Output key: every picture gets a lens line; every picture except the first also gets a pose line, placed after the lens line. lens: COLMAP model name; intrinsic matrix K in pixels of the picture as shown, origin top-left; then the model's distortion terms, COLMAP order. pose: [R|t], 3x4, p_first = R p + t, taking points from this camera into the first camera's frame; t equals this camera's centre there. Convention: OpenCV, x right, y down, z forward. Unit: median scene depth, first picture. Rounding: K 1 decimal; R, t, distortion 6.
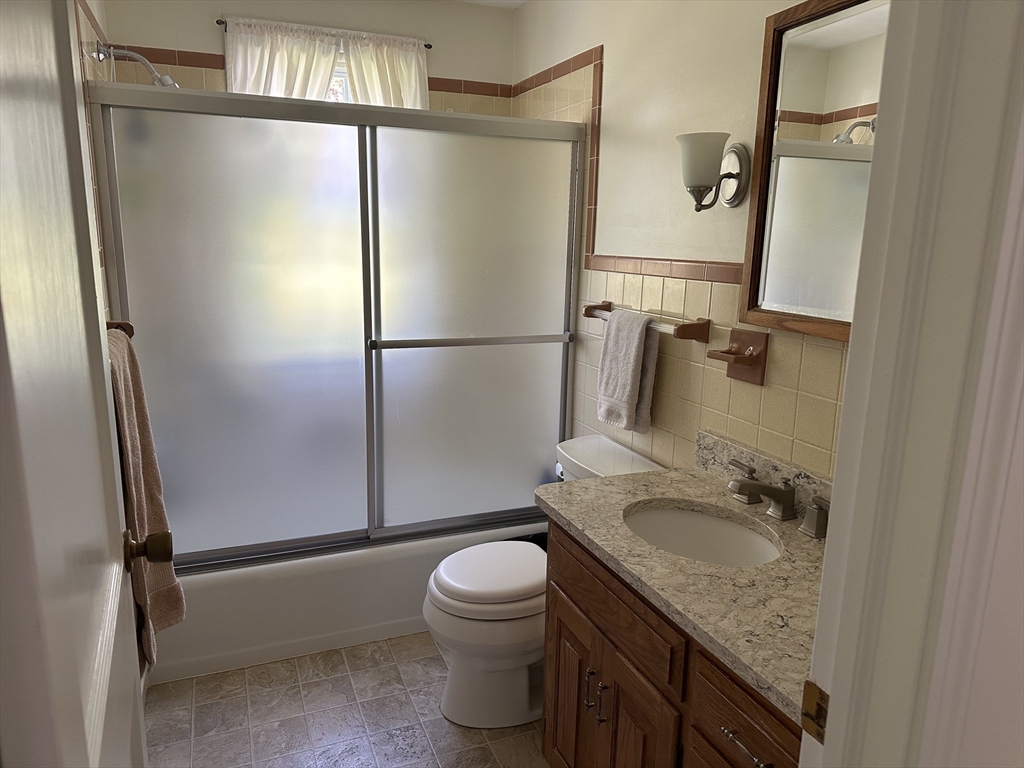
lens RADIAL K [[716.8, 0, 515.0], [0, 716.8, 389.1], [0, 0, 1]] dist [0.072053, -0.088625]
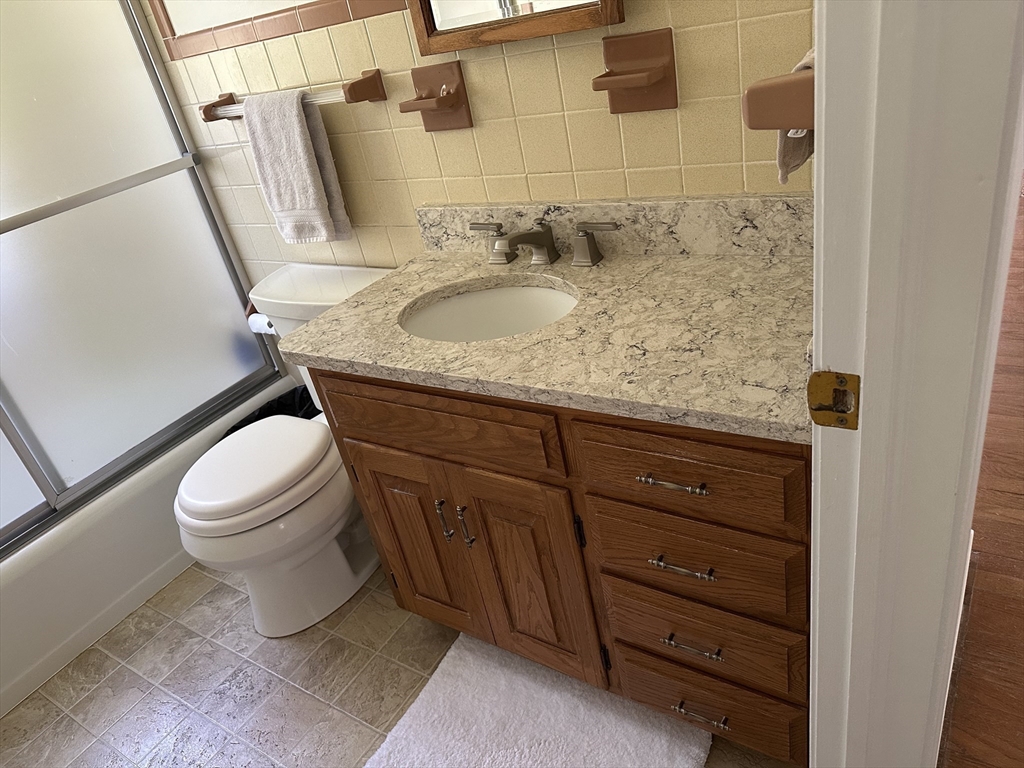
lens RADIAL K [[716.8, 0, 509.6], [0, 716.8, 393.0], [0, 0, 1]] dist [0.072053, -0.088625]
pose [[0.802431, -0.439236, 0.403951, -0.100437], [0.324216, 0.889195, 0.322826, 0.012114], [-0.500988, -0.128078, 0.855925, 0.181975]]
